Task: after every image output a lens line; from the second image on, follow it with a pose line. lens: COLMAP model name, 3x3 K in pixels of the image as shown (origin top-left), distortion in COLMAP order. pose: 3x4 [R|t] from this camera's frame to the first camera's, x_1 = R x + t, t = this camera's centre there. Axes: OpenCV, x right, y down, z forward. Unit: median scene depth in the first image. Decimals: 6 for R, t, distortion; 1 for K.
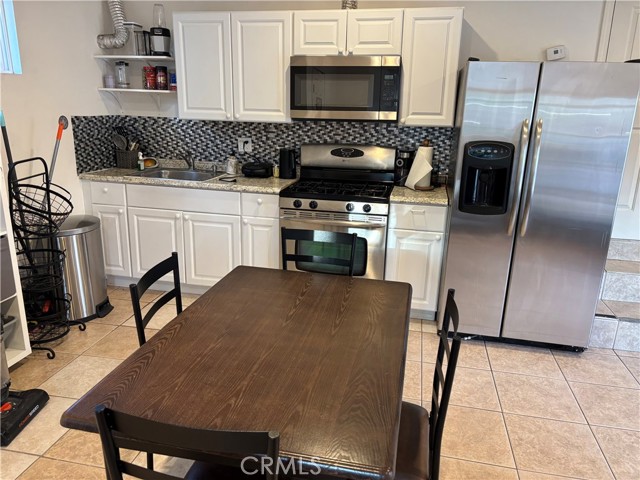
lens RADIAL K [[487.5, 0, 322.3], [0, 487.5, 242.4], [0, 0, 1]] dist [0.058499, -0.014472]
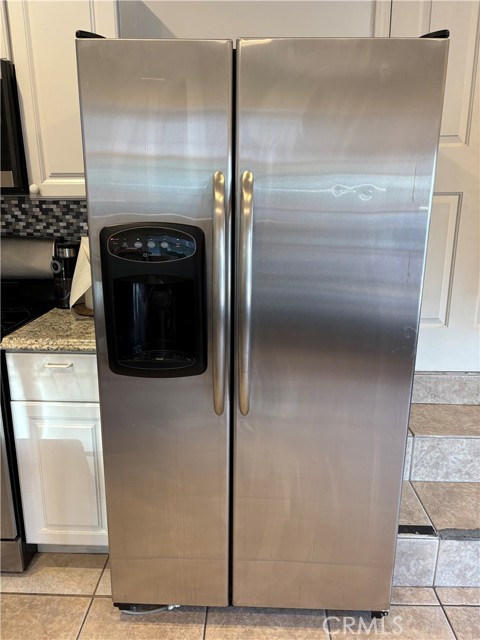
lens RADIAL K [[487.5, 0, 236.4], [0, 487.5, 317.6], [0, 0, 1]] dist [0.058499, -0.014472]
pose [[0.987489, -0.065489, 0.143447, 0.304990], [0.068430, 0.997533, -0.015659, -0.092025], [-0.142067, 0.025280, 0.989534, 0.470145]]
